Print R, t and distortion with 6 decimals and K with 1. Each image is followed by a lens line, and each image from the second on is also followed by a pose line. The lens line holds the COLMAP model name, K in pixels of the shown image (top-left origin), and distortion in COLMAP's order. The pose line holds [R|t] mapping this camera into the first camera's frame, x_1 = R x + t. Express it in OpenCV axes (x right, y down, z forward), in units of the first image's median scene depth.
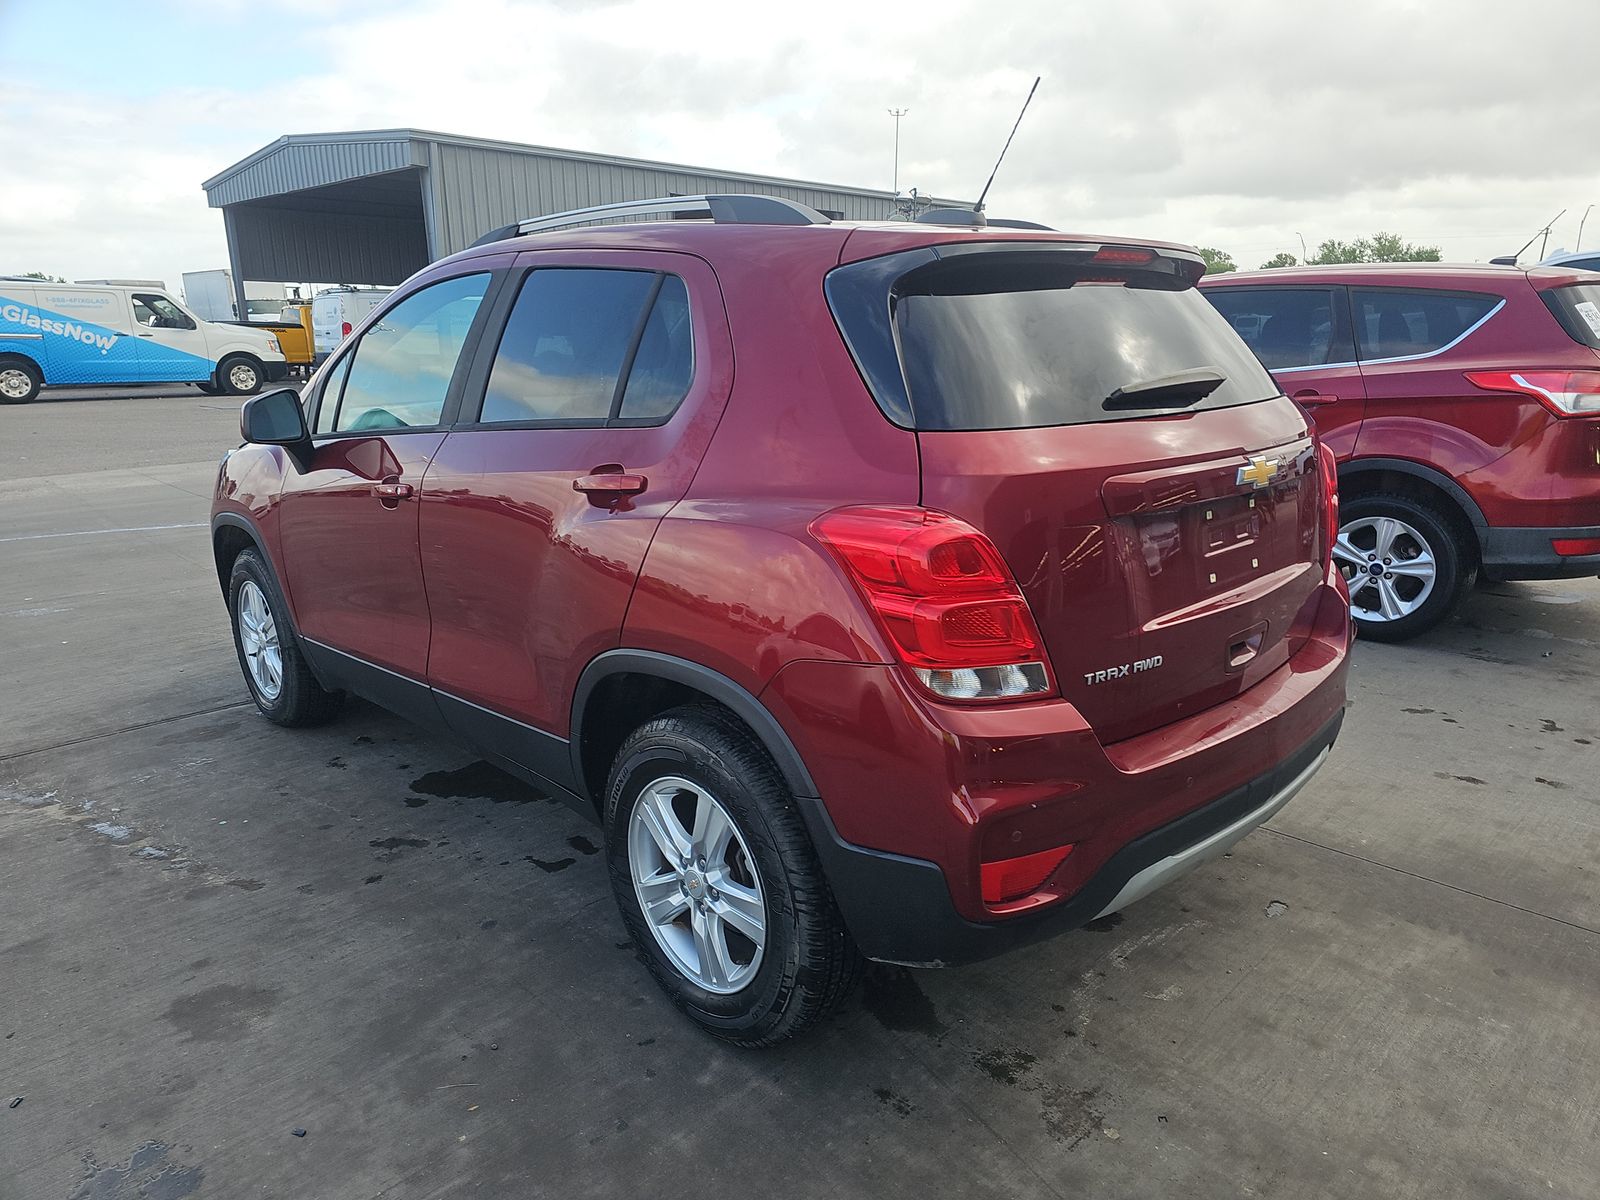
lens RADIAL K [[1038.3, 0, 802.2], [0, 1038.3, 604.2], [0, 0, 1]] dist [0.015266, 0.006374]
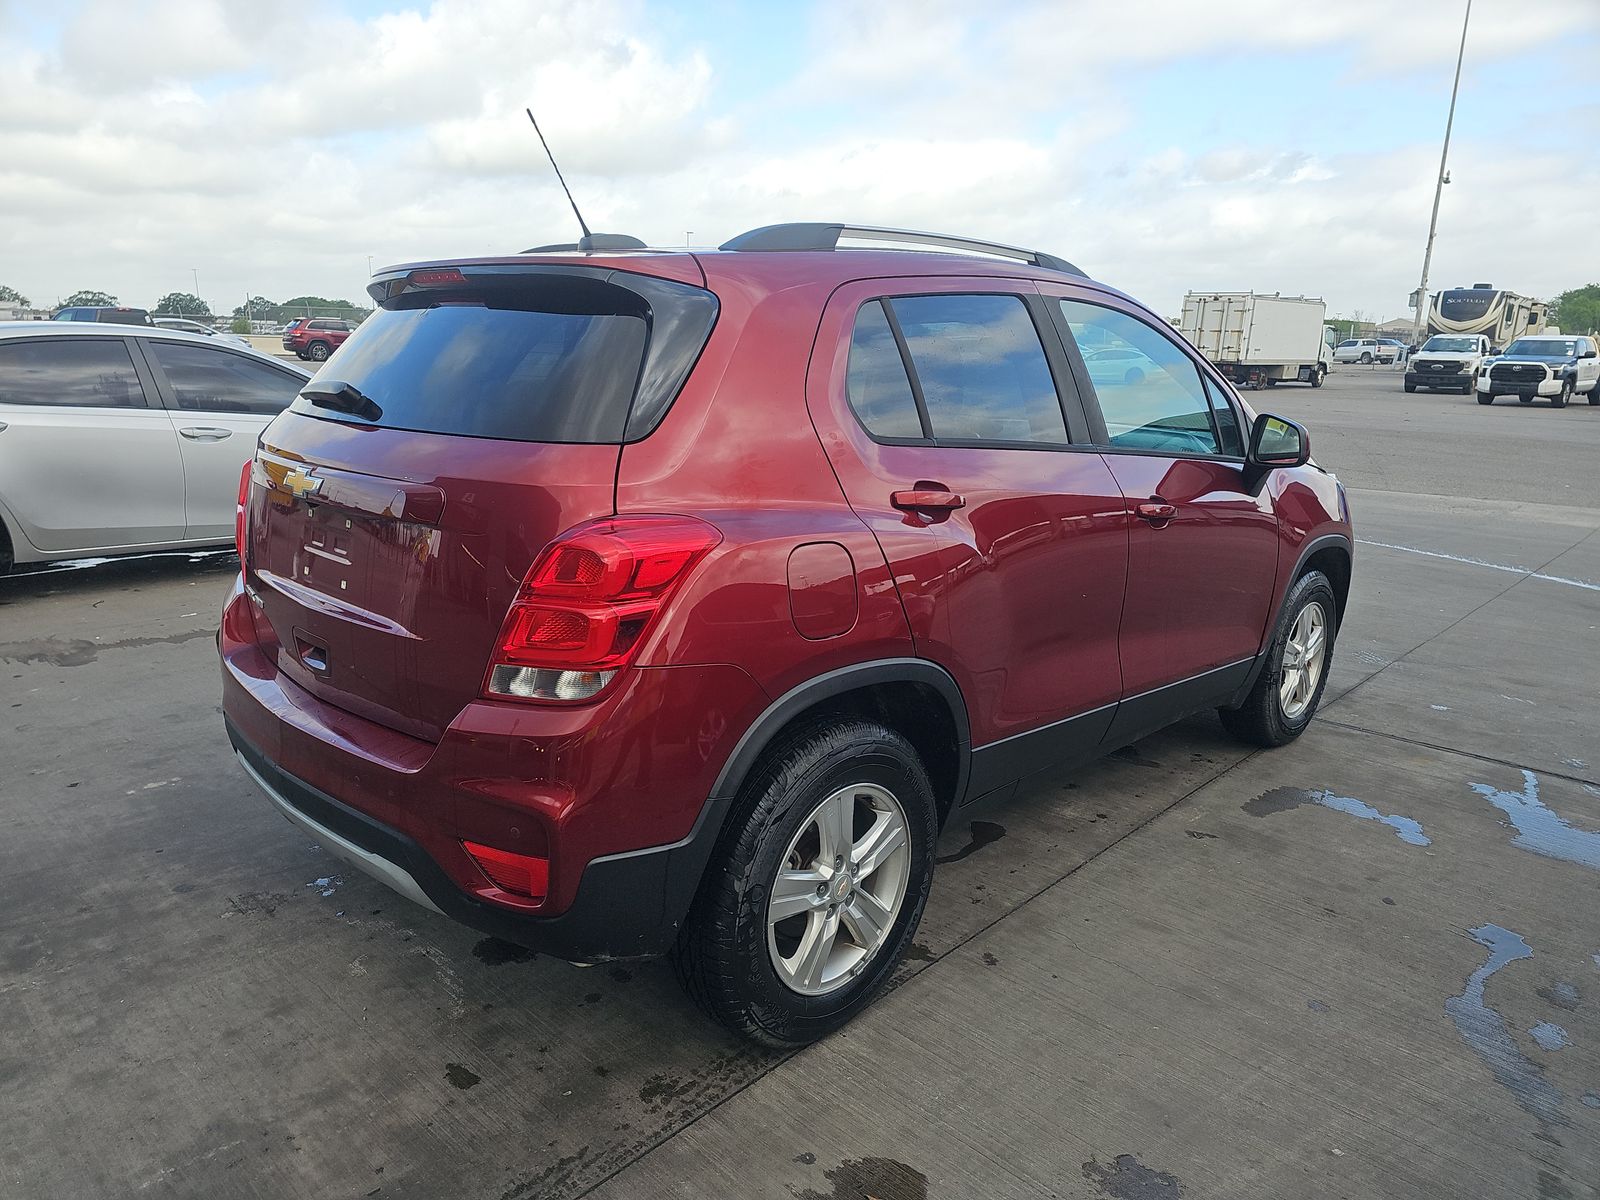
lens RADIAL K [[1038.3, 0, 793.4], [0, 1038.3, 607.4], [0, 0, 1]] dist [0.015266, 0.006374]
pose [[0.048528, 0.250170, -0.966985, 1.427946], [-0.276316, 0.933705, 0.227693, -0.363374], [0.959841, 0.256144, 0.114437, 1.322920]]
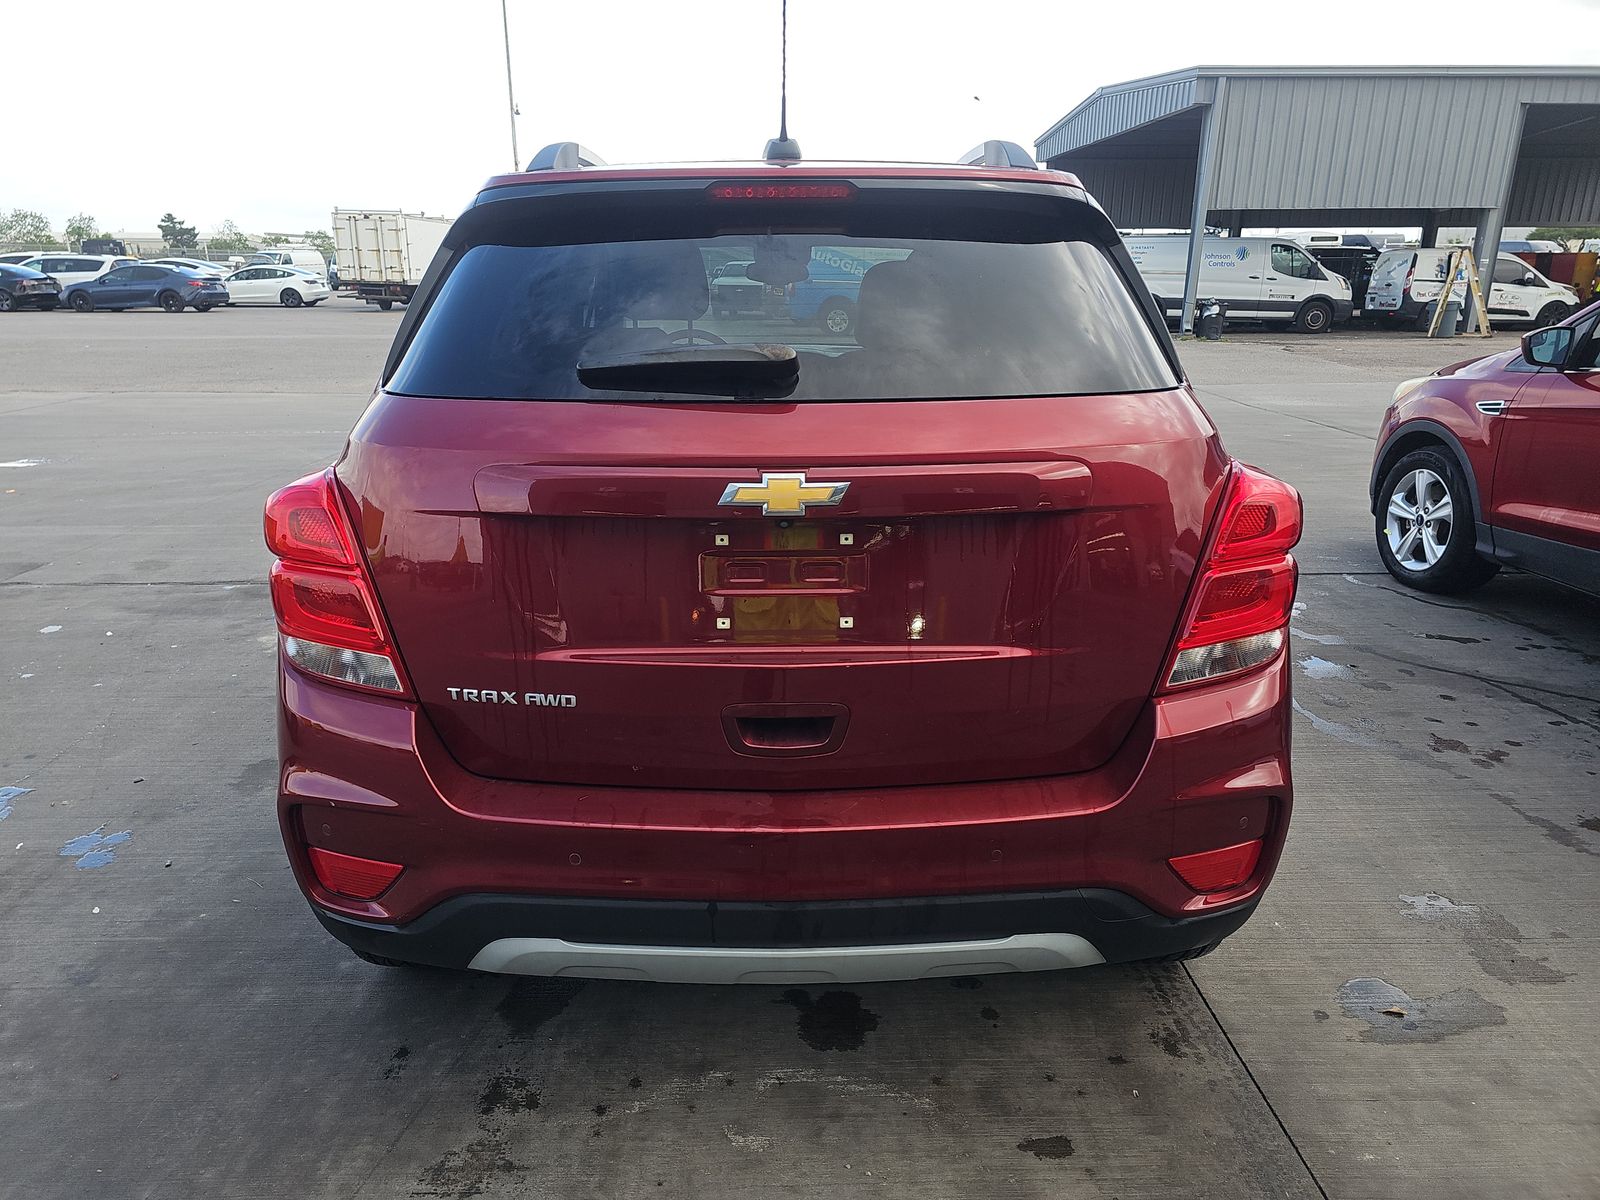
lens RADIAL K [[1038.3, 0, 805.0], [0, 1038.3, 589.8], [0, 0, 1]] dist [0.015266, 0.006374]
pose [[0.732103, 0.202679, -0.650343, 0.882495], [-0.178851, 0.978408, 0.103584, -0.130725], [0.657295, 0.040480, 0.752545, 0.462314]]
